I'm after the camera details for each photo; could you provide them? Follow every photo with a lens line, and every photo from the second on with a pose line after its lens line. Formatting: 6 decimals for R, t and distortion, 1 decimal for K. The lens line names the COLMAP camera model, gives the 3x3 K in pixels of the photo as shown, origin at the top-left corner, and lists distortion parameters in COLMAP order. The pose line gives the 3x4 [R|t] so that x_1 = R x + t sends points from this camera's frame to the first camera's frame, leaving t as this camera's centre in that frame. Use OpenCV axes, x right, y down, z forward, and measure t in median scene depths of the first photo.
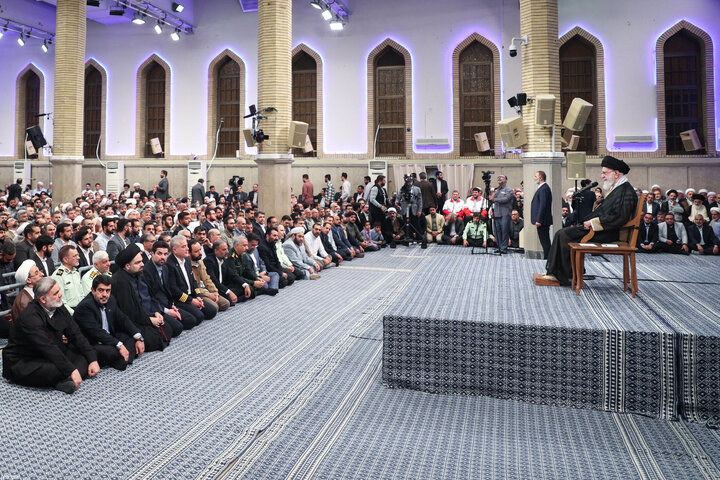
lens RADIAL K [[699.3, 0, 359.5], [0, 699.3, 161.5], [0, 0, 1]] dist [-0.085957, 0.022727]
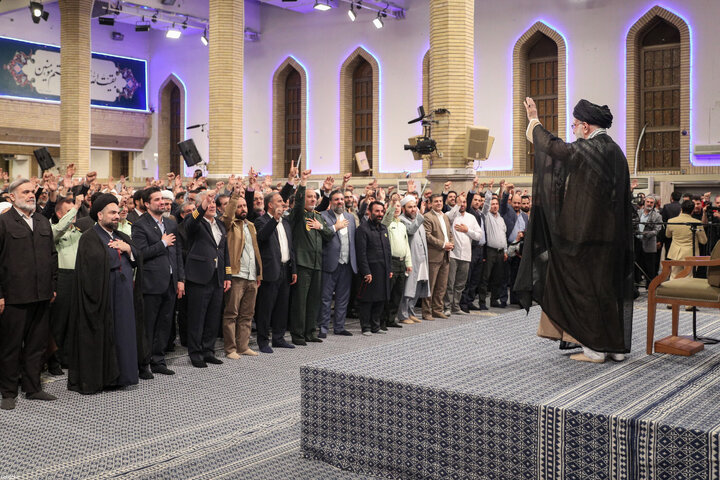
lens RADIAL K [[921.3, 0, 360.4], [0, 921.3, 194.0], [0, 0, 1]] dist [-0.004018, -0.387727]
pose [[0.925619, -0.003298, -0.378442, 0.177095], [0.008231, 0.999901, 0.011417, 0.004936], [0.378367, -0.013683, 0.925555, 0.020256]]
